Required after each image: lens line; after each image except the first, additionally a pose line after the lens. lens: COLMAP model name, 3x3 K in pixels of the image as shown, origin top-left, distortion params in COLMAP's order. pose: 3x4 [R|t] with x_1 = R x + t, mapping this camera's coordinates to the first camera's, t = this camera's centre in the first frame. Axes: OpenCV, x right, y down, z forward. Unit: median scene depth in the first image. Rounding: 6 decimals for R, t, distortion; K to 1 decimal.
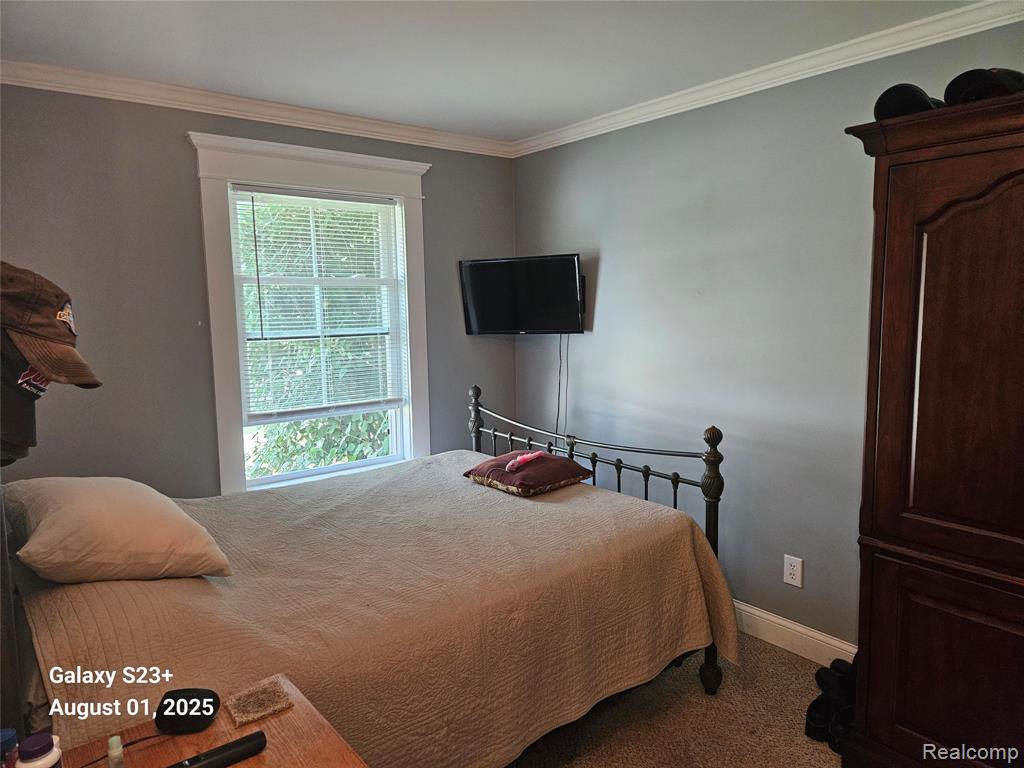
lens RADIAL K [[693.3, 0, 502.2], [0, 693.3, 386.4], [0, 0, 1]] dist [0.060985, -0.050718]
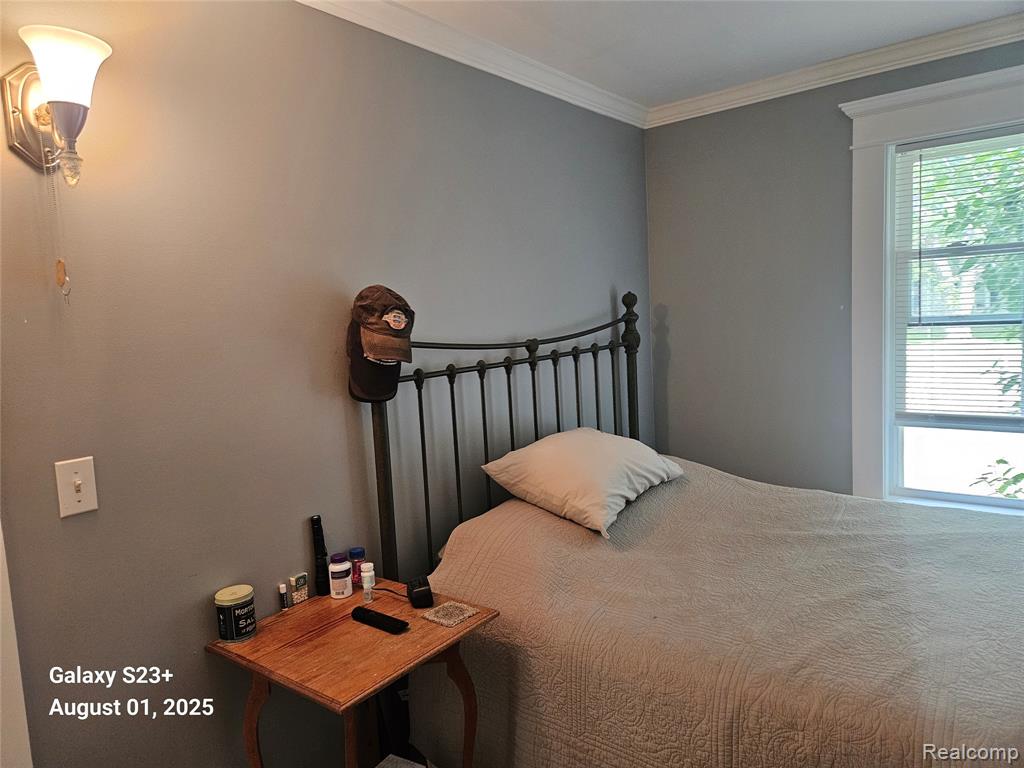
lens RADIAL K [[693.3, 0, 502.8], [0, 693.3, 379.4], [0, 0, 1]] dist [0.060985, -0.050718]
pose [[0.218099, 0.102032, -0.970578, 0.455345], [-0.069388, 0.993624, 0.088863, -0.052994], [0.973457, 0.047965, 0.223788, 0.404125]]
